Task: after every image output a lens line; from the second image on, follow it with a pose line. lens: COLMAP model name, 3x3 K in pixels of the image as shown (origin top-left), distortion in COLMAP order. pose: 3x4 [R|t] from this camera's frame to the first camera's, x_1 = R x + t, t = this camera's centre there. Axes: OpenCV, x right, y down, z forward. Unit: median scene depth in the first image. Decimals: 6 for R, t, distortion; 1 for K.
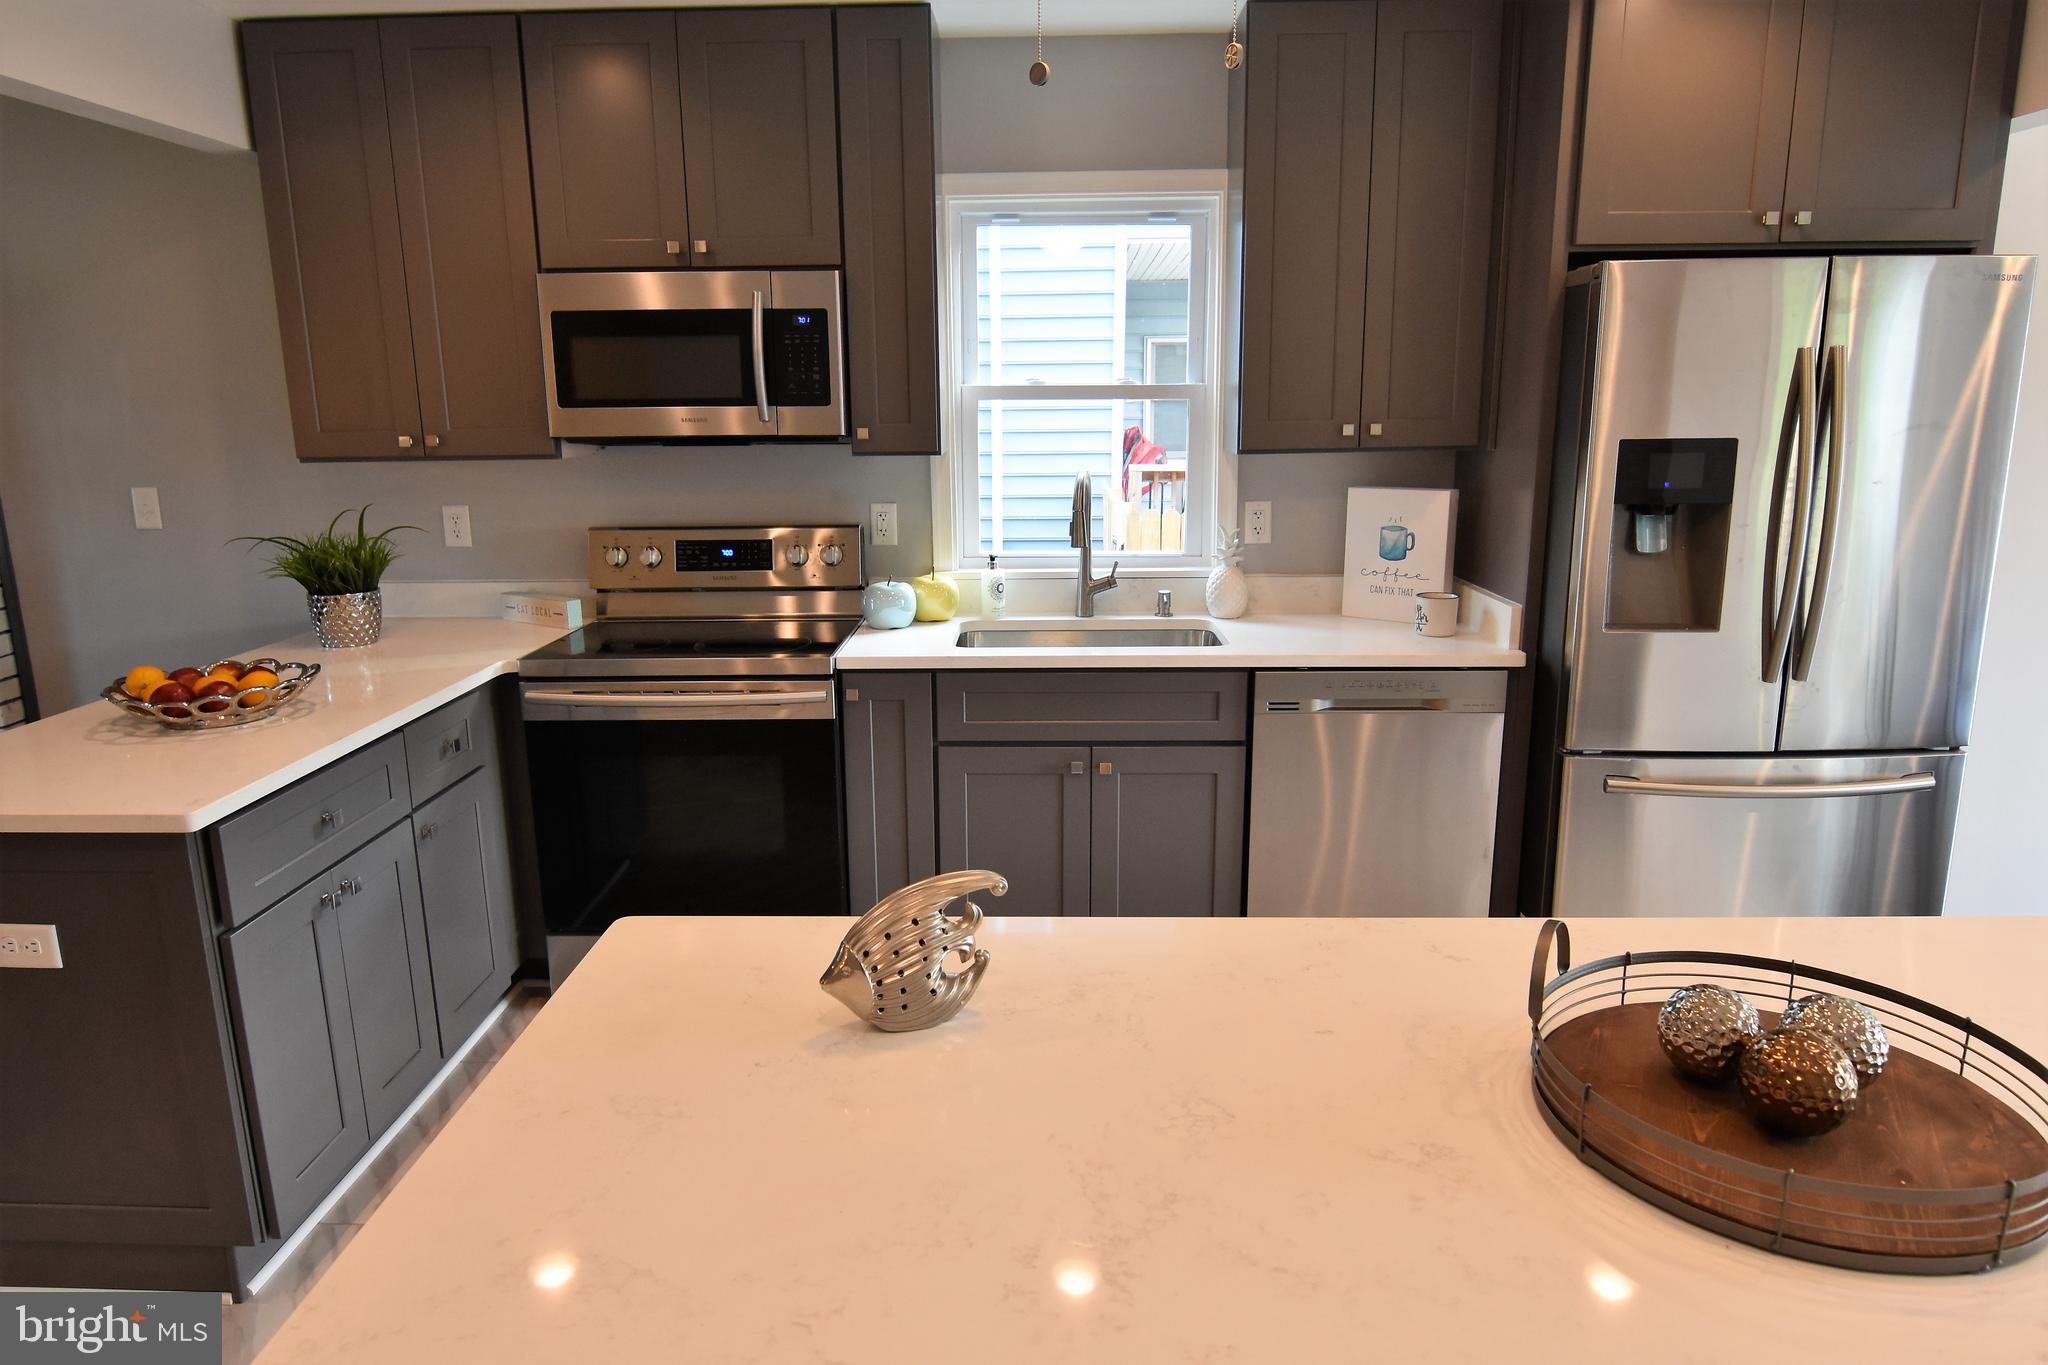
lens RADIAL K [[1278.5, 0, 1024.0], [0, 1278.5, 682.5], [0, 0, 1]] dist [0.000166, -0.020261]
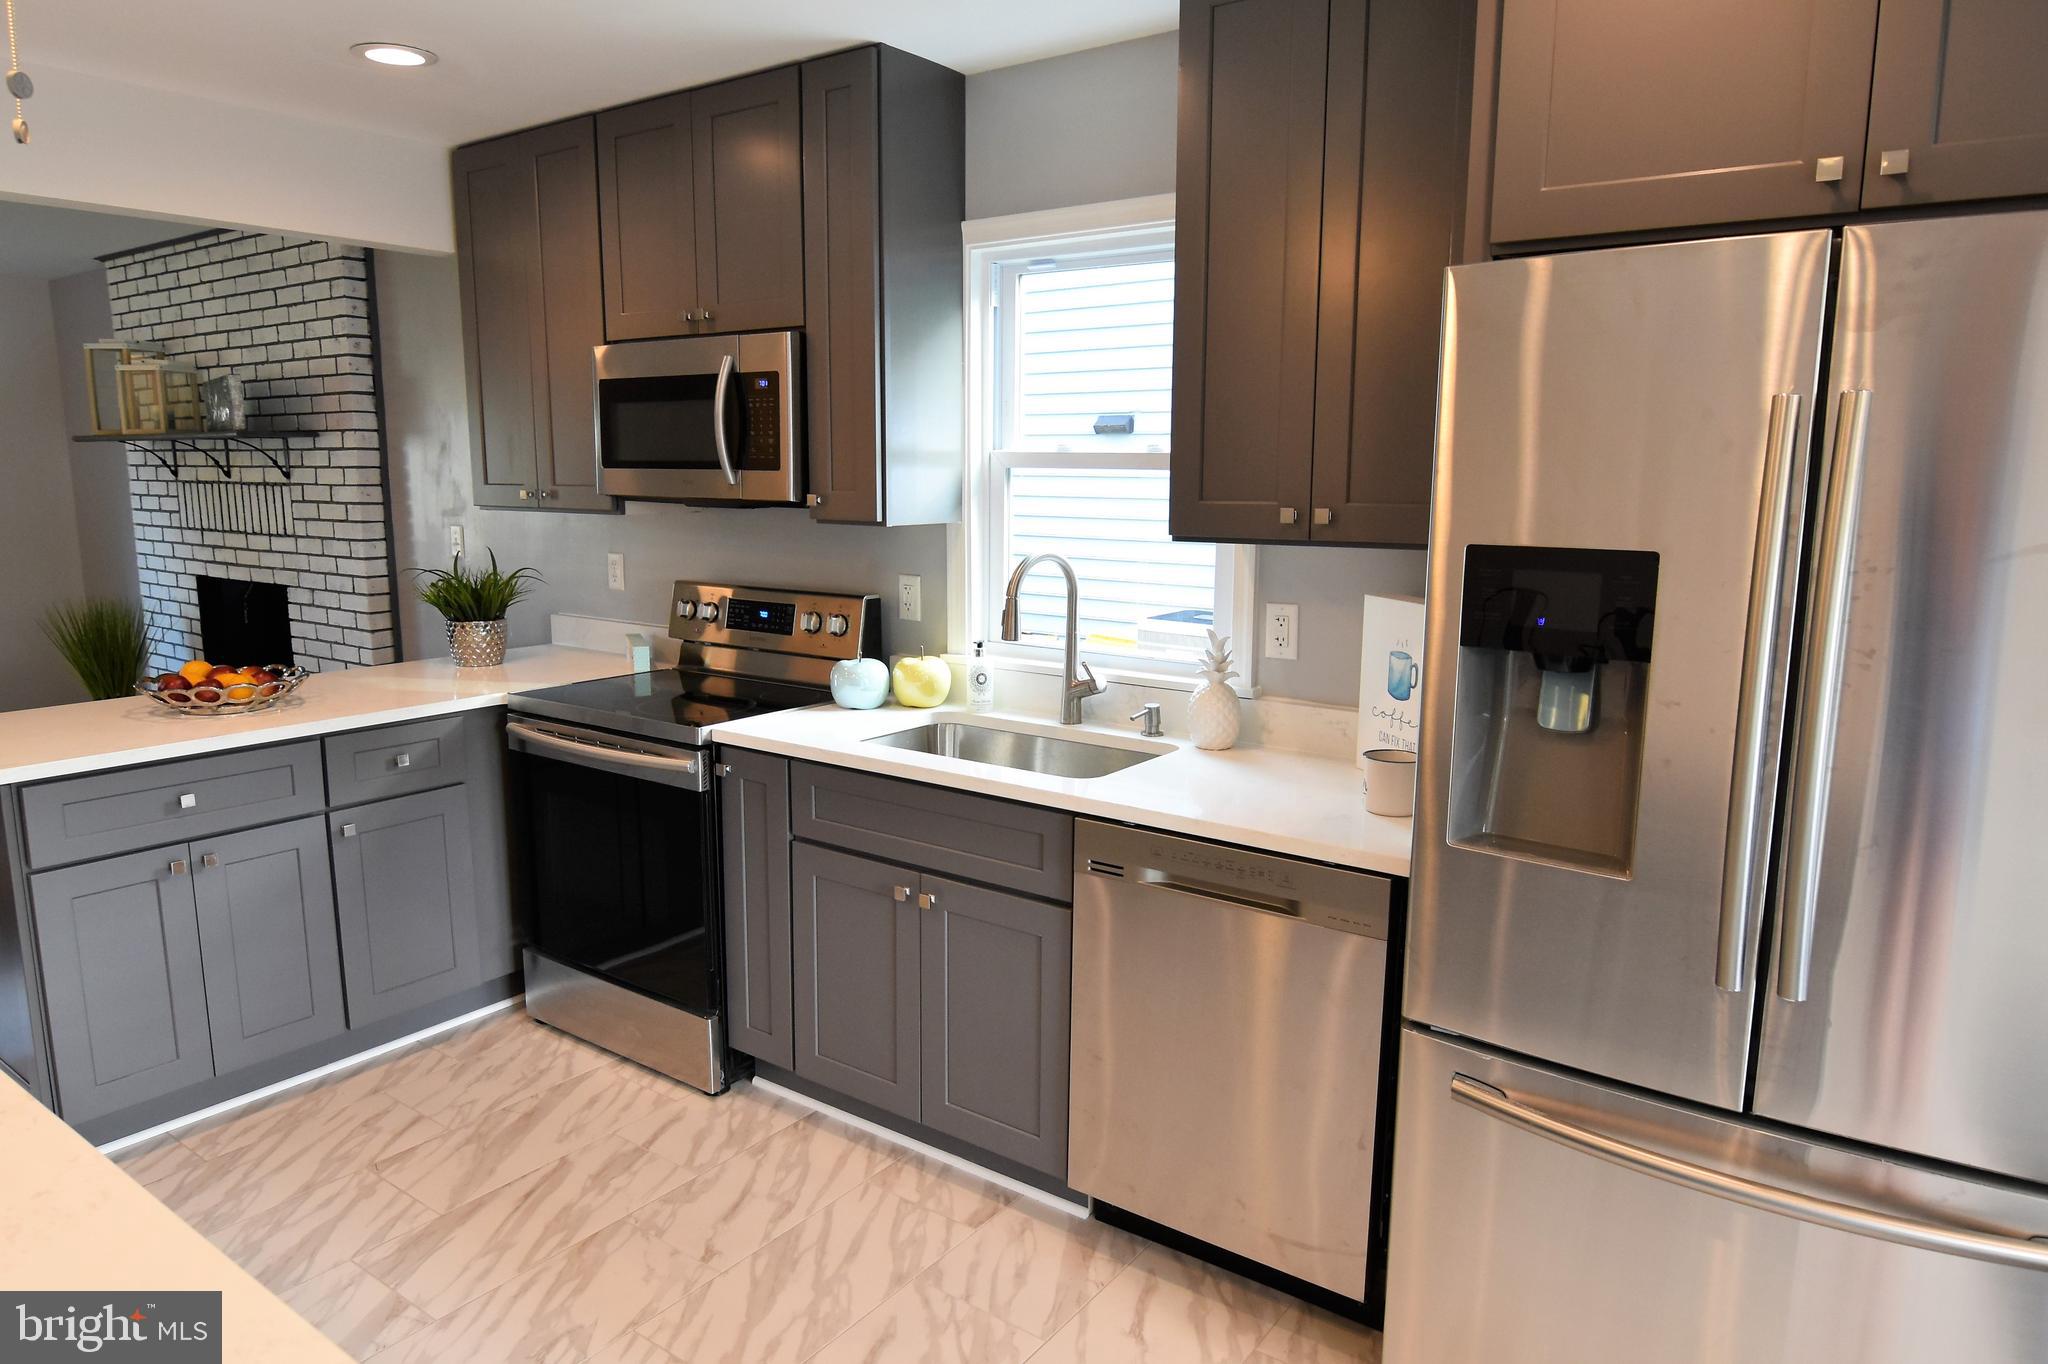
lens RADIAL K [[1305.8, 0, 1024.0], [0, 1305.8, 682.0], [0, 0, 1]] dist [-0.001502, -0.018993]
pose [[0.811526, 0.110397, -0.573793, 0.578977], [-0.141787, 0.989846, -0.010088, -0.074218], [0.566853, 0.089543, 0.818938, 0.310300]]
